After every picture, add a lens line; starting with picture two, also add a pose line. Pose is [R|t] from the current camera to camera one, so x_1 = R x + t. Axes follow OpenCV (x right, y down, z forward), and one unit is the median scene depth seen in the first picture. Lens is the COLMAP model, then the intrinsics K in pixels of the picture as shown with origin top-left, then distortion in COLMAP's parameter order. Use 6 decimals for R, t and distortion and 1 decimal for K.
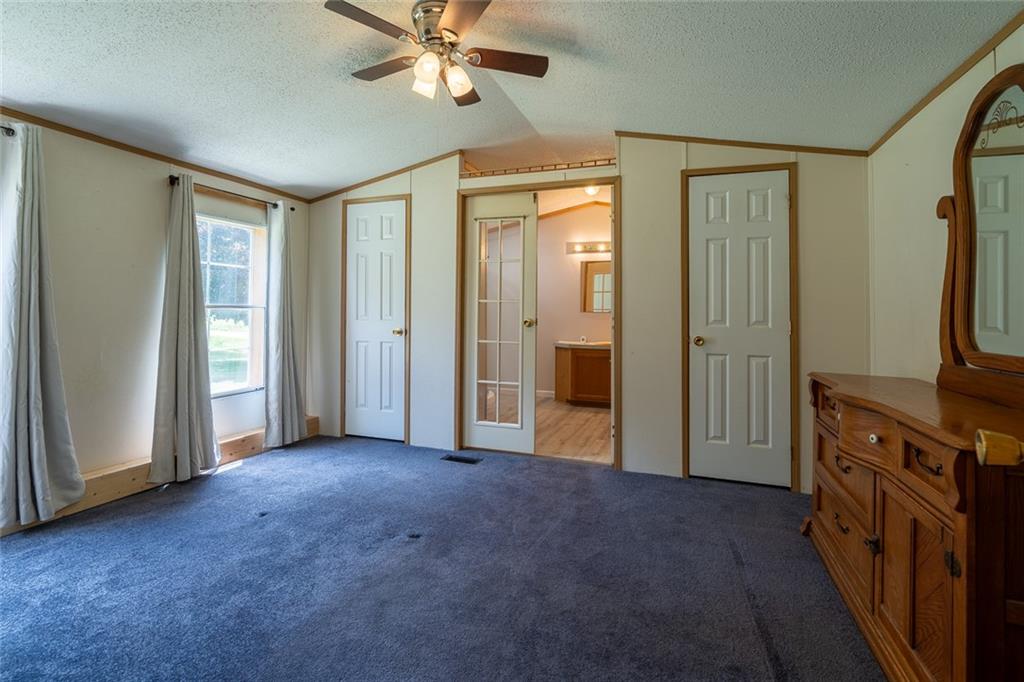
lens RADIAL K [[476.9, 0, 511.7], [0, 476.9, 309.7], [0, 0, 1]] dist [-0.018261, 0.000100]
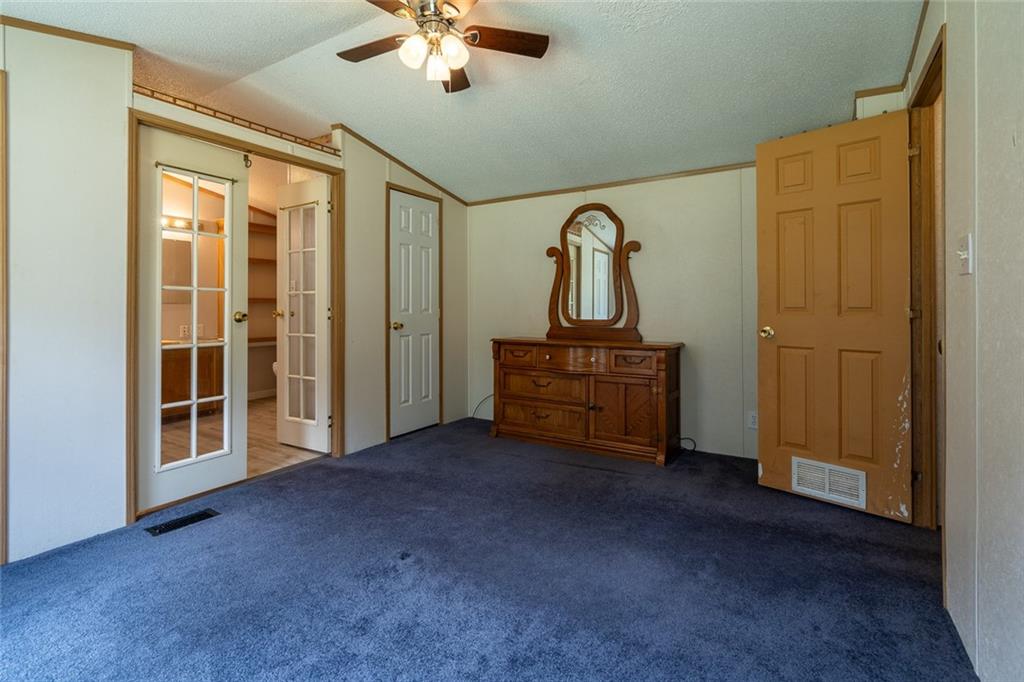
lens RADIAL K [[476.9, 0, 519.4], [0, 476.9, 304.0], [0, 0, 1]] dist [-0.018261, 0.000100]
pose [[0.196543, -0.004265, 0.980486, -0.735336], [-0.002654, 0.999985, 0.004882, 0.002765], [-0.980492, -0.003562, 0.196528, 0.445963]]
